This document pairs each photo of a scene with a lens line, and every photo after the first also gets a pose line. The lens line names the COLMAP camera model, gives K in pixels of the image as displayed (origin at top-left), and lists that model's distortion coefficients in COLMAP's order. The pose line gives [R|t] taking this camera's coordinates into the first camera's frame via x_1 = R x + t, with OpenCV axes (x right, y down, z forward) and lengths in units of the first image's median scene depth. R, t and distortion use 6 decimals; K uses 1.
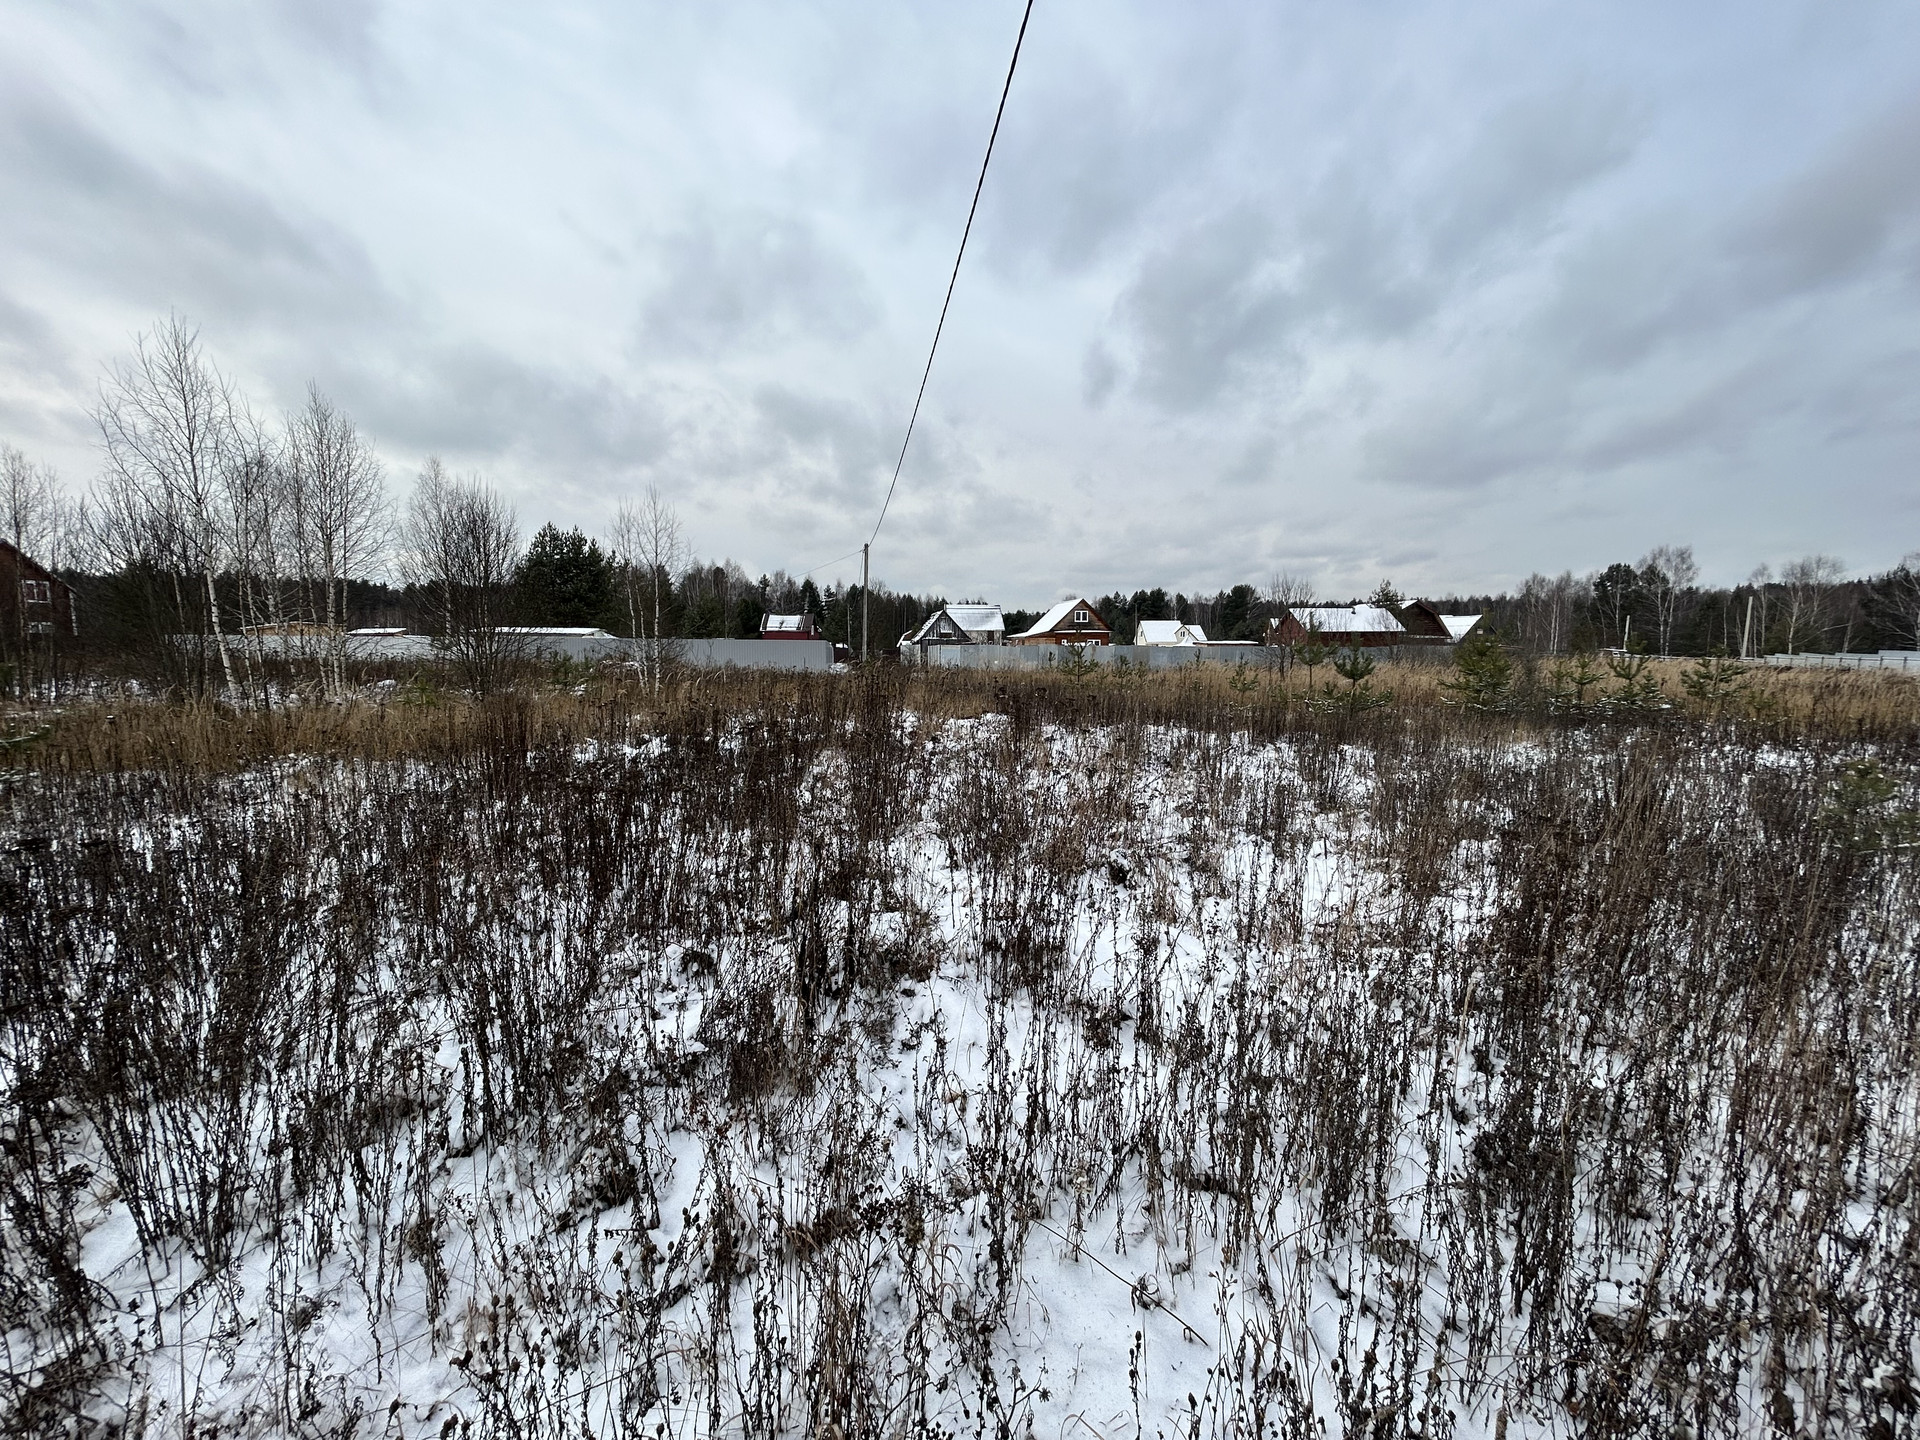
lens RADIAL K [[769.0, 0, 960.0], [0, 769.0, 720.0], [0, 0, 1]] dist [-0.001063, 0.000091]
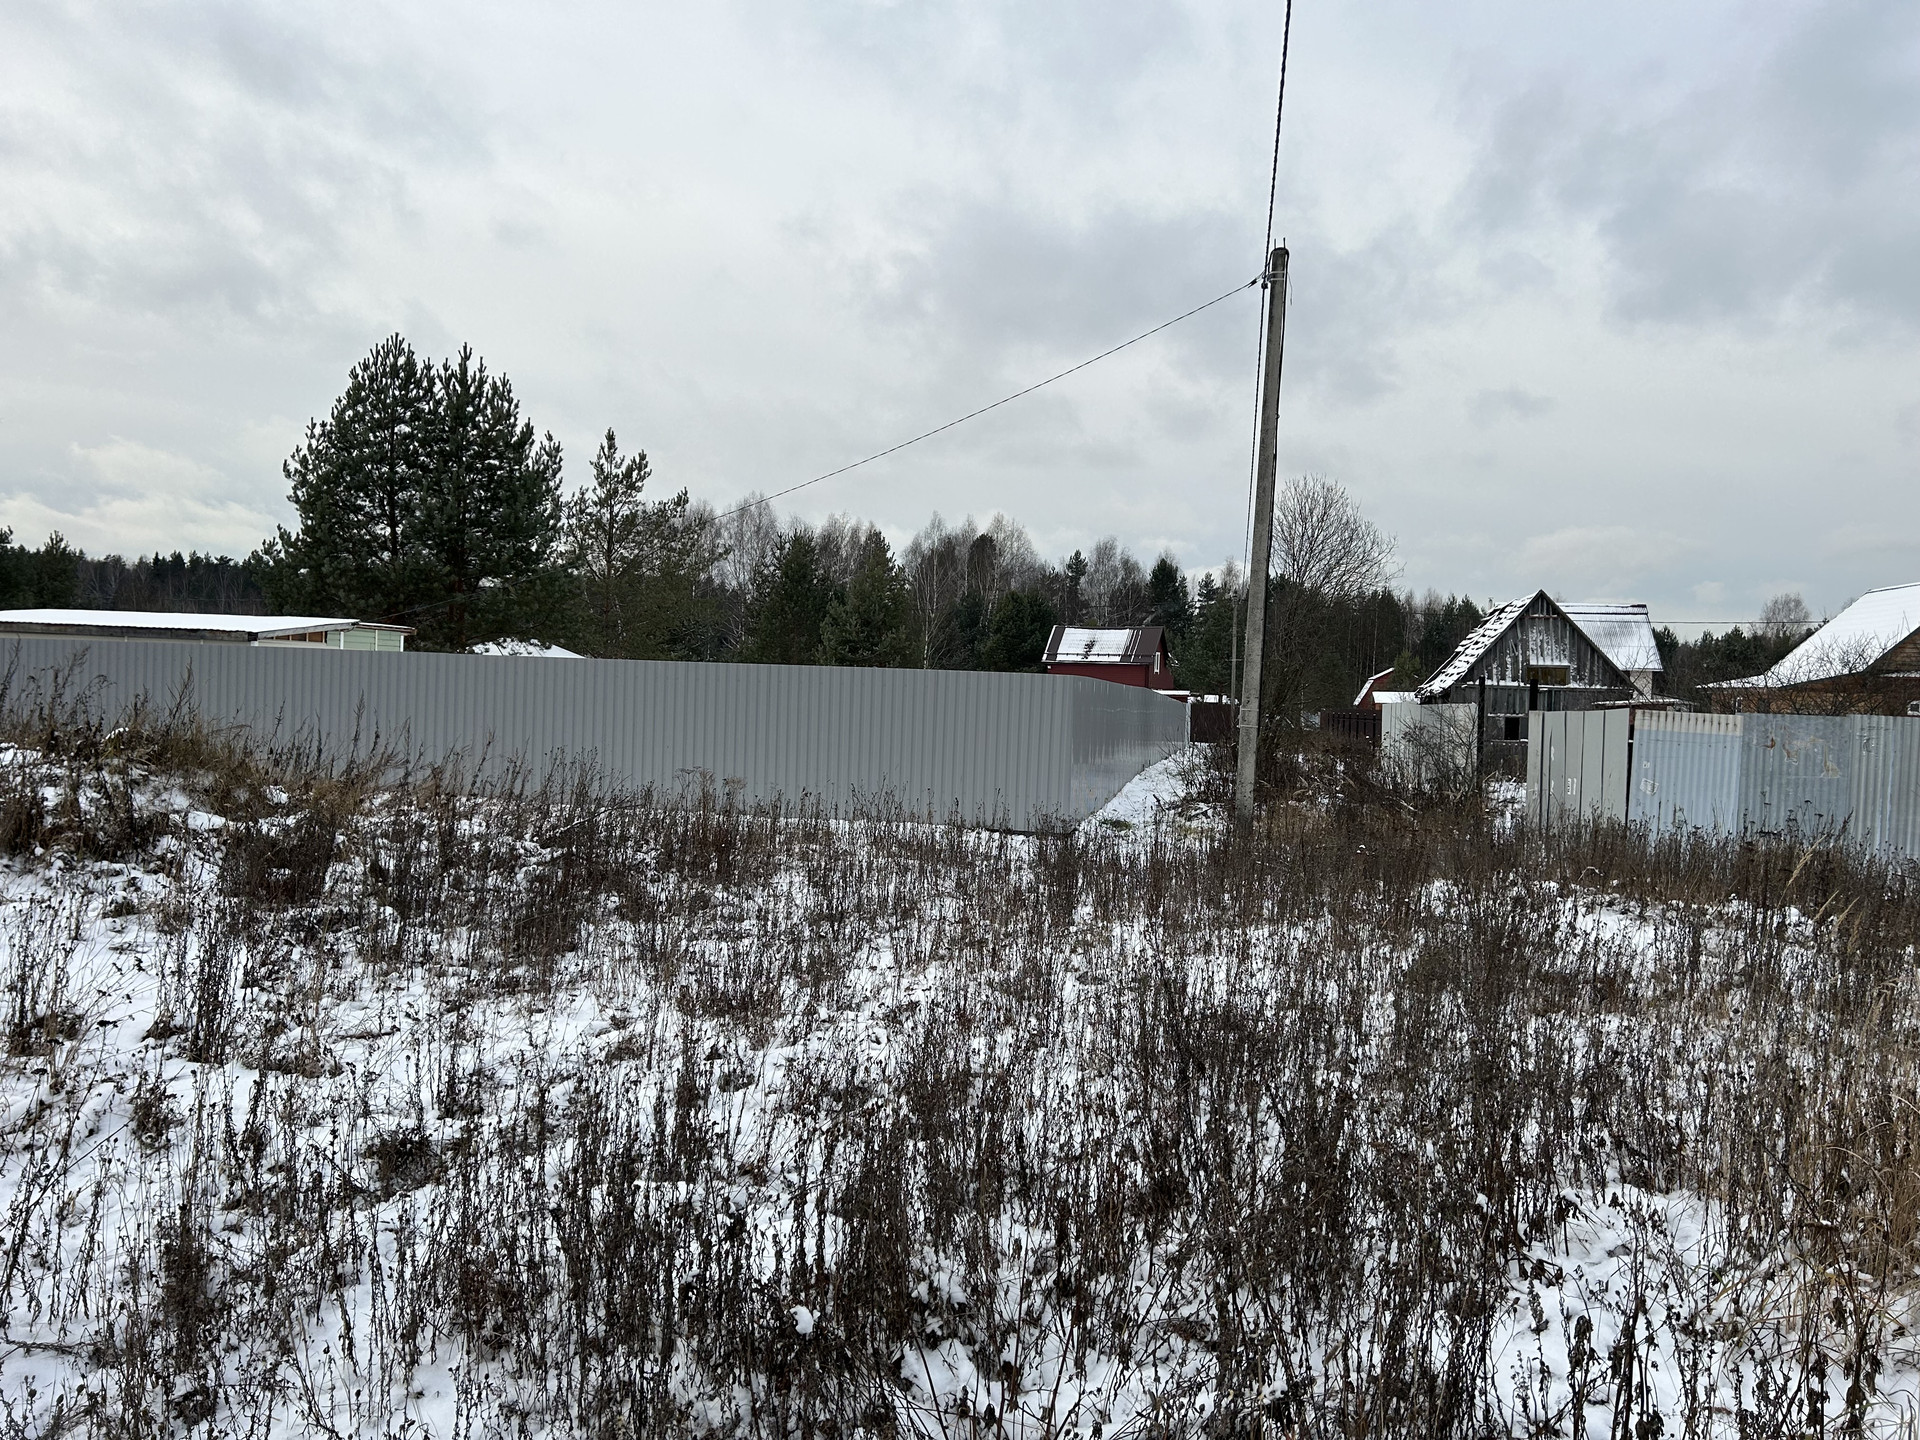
lens RADIAL K [[1423.3, 0, 972.6], [0, 1423.3, 730.3], [0, 0, 1]] dist [0.080945, -0.084193]
pose [[0.943495, 0.035892, -0.329437, -0.332515], [-0.060289, 0.996118, -0.064140, -0.302758], [0.325856, 0.080377, 0.941996, 3.097259]]
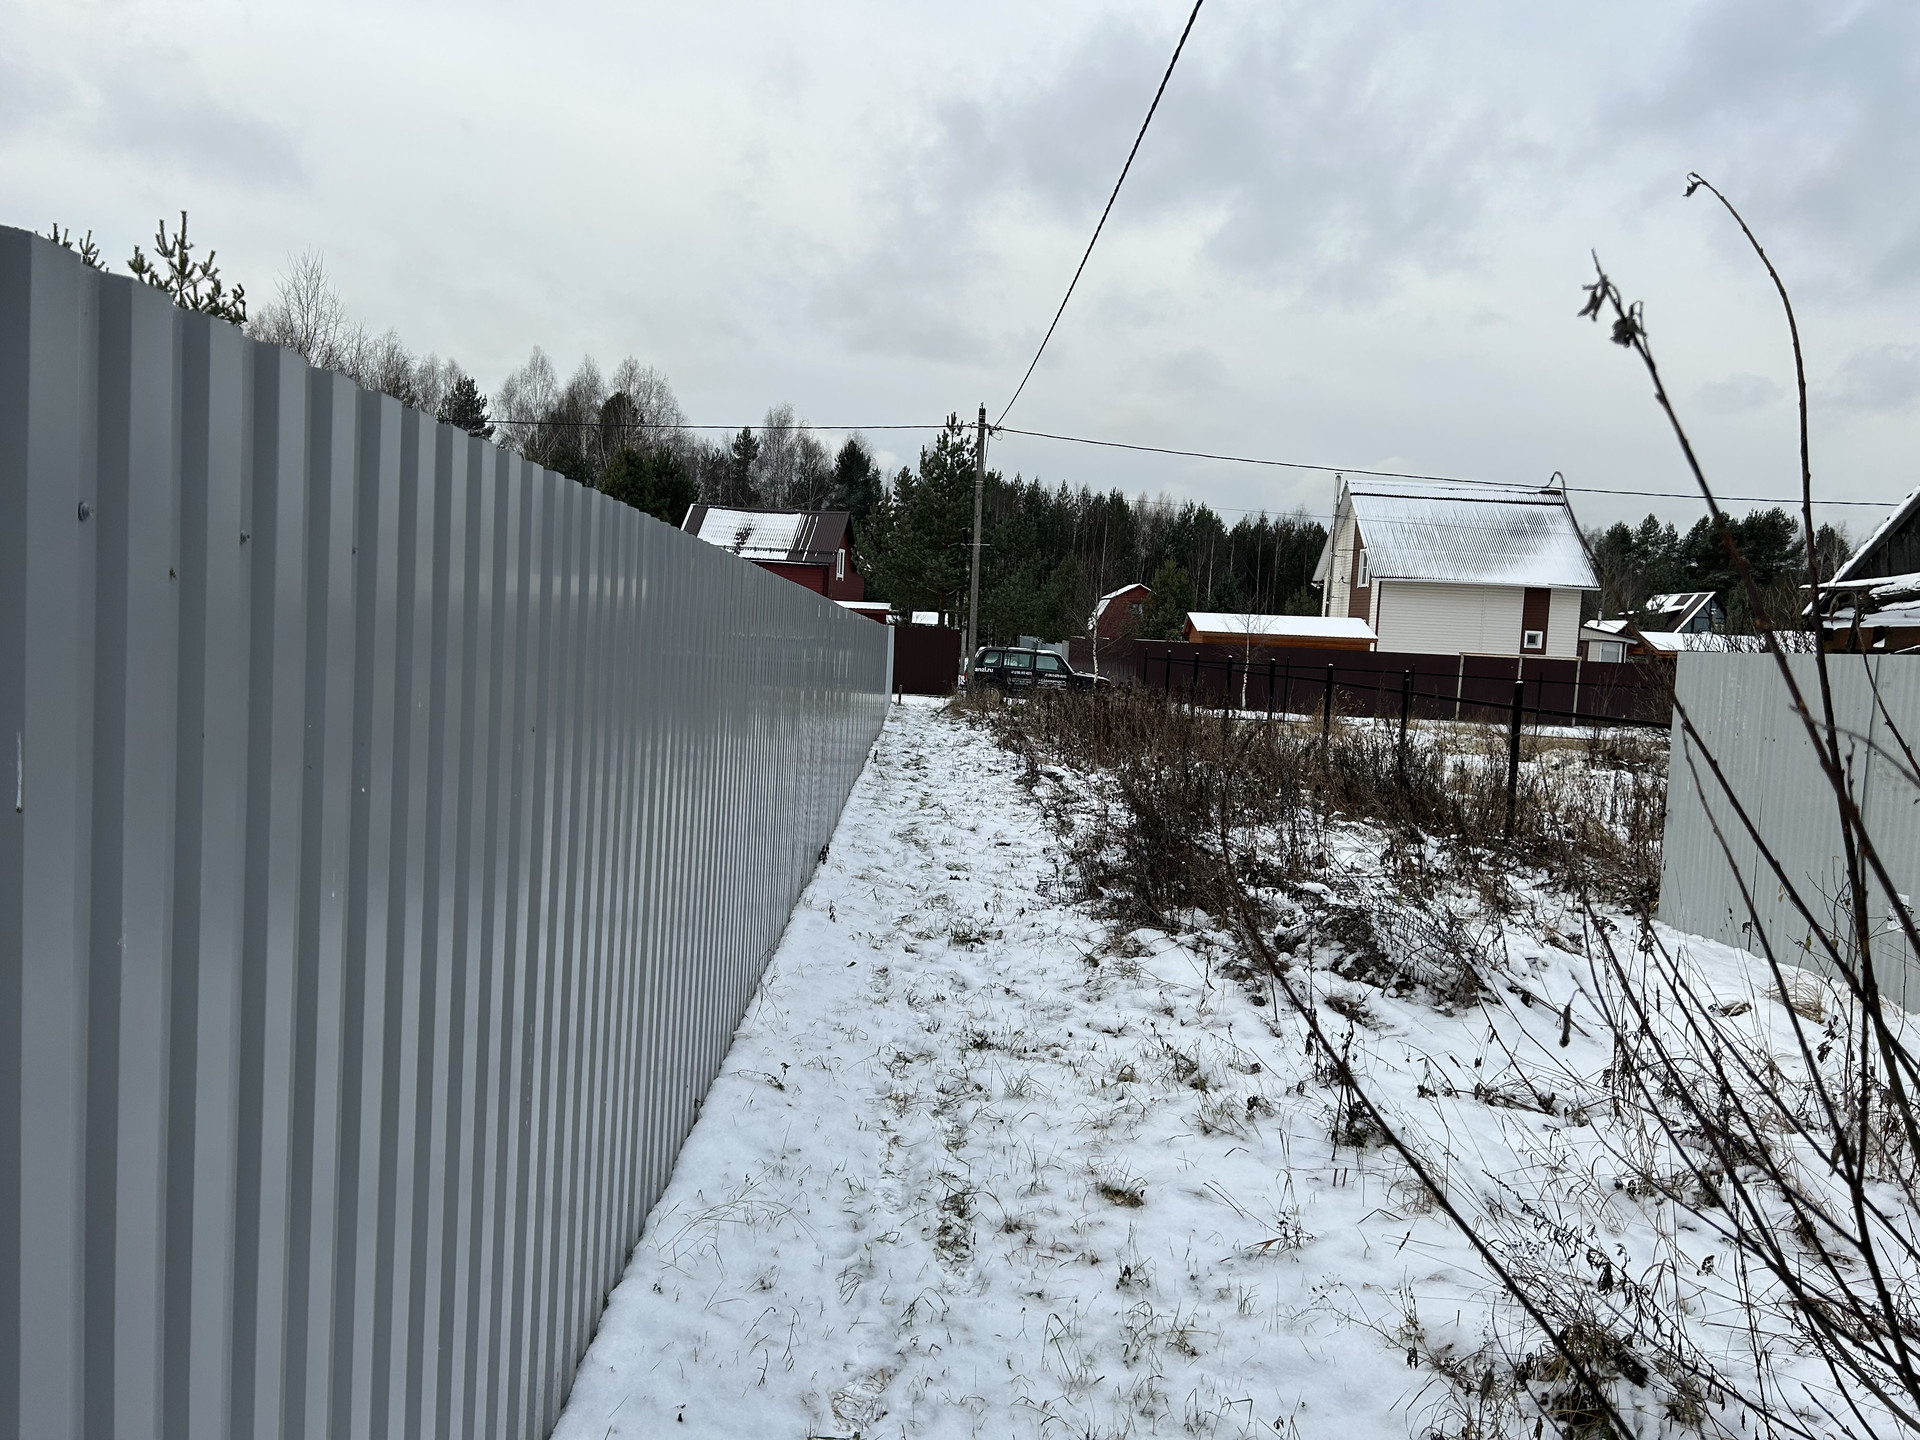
lens RADIAL K [[1425.6, 0, 965.7], [0, 1425.6, 715.9], [0, 0, 1]] dist [0.062064, -0.081172]
pose [[0.990905, 0.059823, -0.120538, -1.097233], [-0.063753, 0.997544, -0.029012, -0.666043], [0.118506, 0.036433, 0.992285, 6.910415]]
